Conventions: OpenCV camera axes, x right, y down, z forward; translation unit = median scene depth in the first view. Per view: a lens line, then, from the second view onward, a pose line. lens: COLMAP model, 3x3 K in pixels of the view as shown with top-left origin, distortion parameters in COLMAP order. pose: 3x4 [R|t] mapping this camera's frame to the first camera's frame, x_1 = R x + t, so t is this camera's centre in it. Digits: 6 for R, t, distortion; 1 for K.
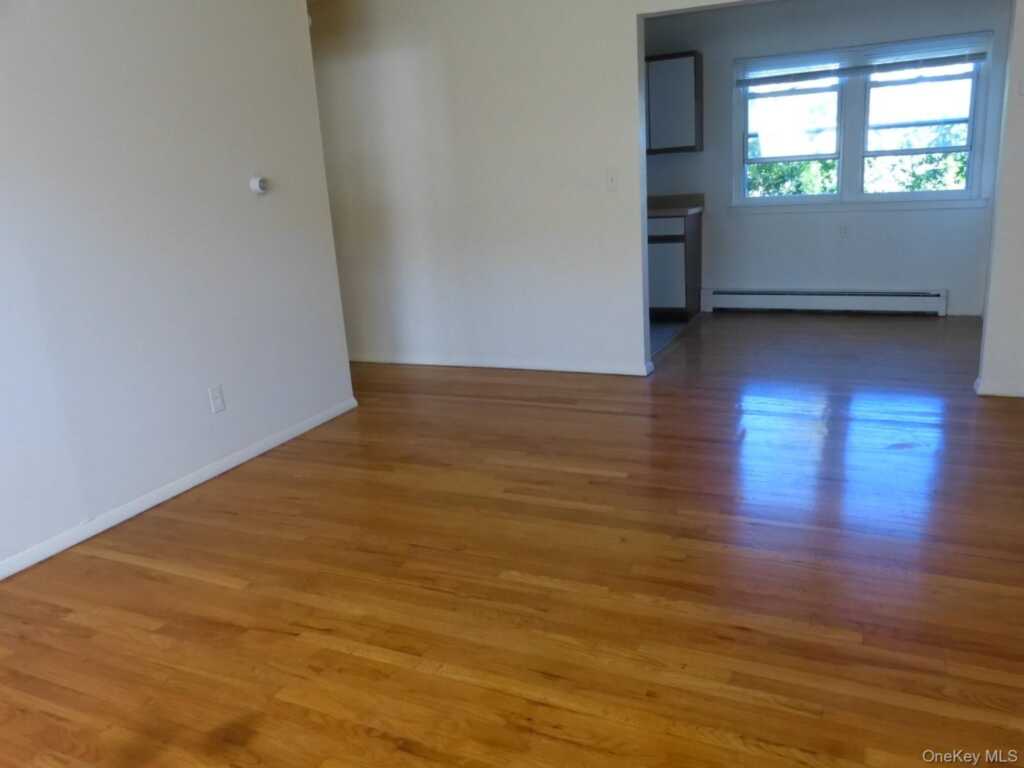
lens RADIAL K [[766.0, 0, 519.4], [0, 766.0, 384.4], [0, 0, 1]] dist [-0.033245, 0.024203]
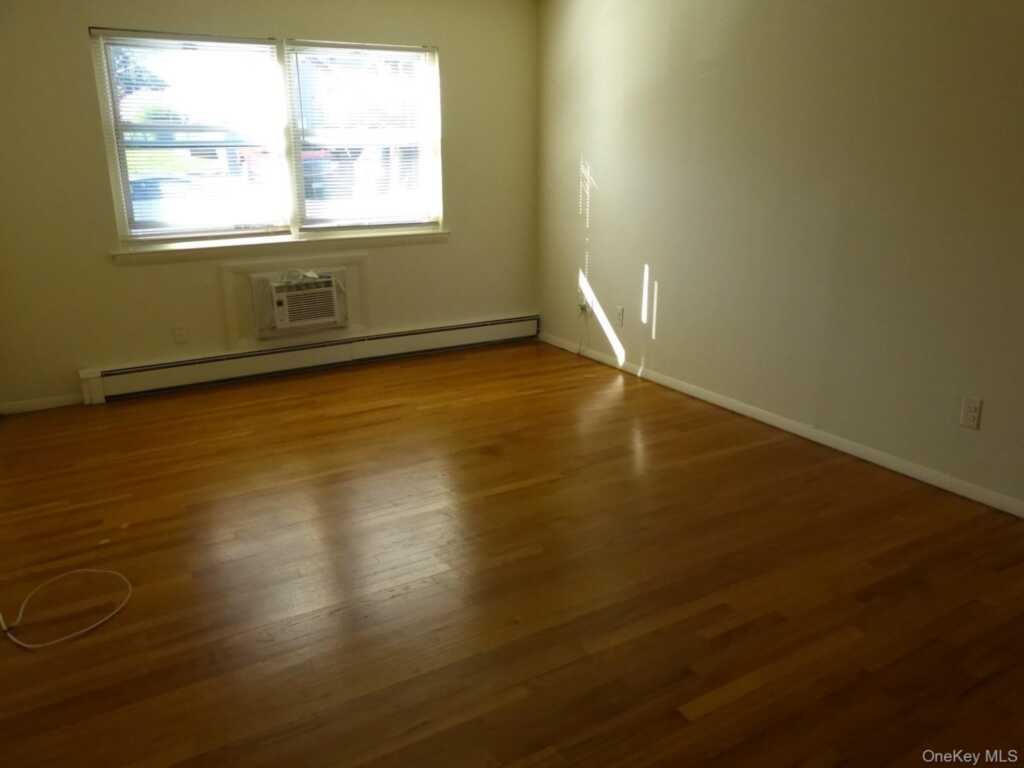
lens RADIAL K [[766.0, 0, 533.6], [0, 766.0, 381.6], [0, 0, 1]] dist [-0.033245, 0.024203]
pose [[-0.565468, 0.296639, -0.769579, 0.612496], [-0.174457, 0.868951, 0.463129, -0.374366], [0.806108, 0.396144, -0.439613, 1.120592]]
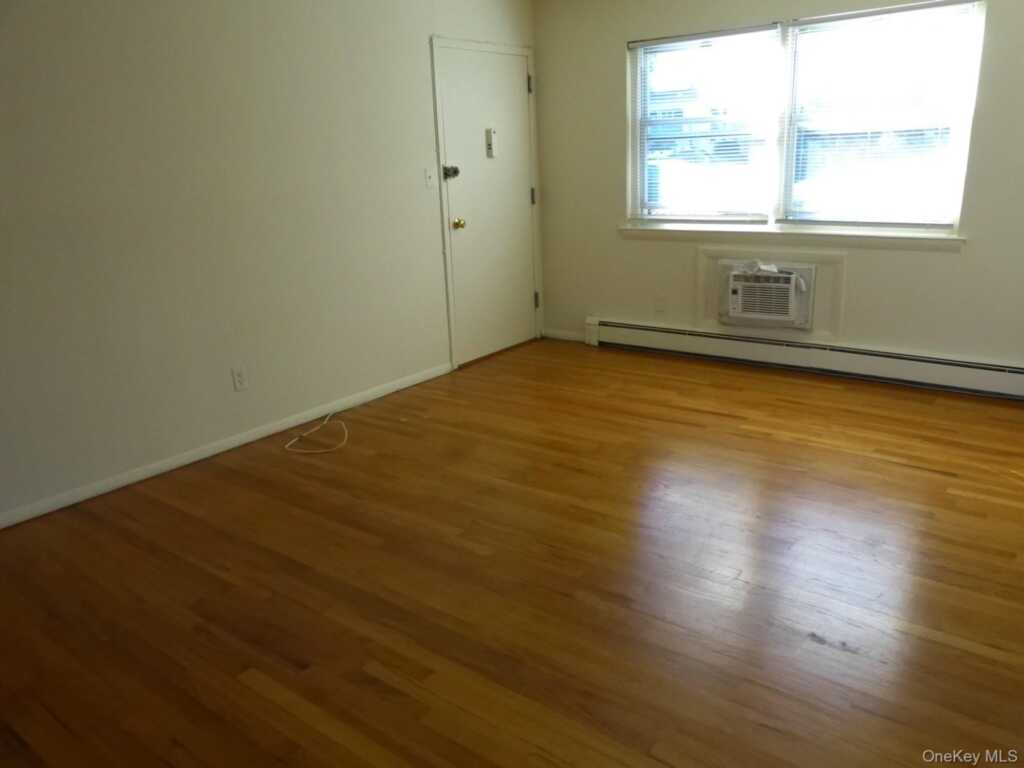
lens RADIAL K [[766.0, 0, 505.2], [0, 766.0, 386.2], [0, 0, 1]] dist [-0.033245, 0.024203]
pose [[-0.970260, 0.034222, 0.239635, -0.259523], [0.156445, 0.844080, 0.512887, -0.417671], [-0.184719, 0.535124, -0.824331, 1.444799]]
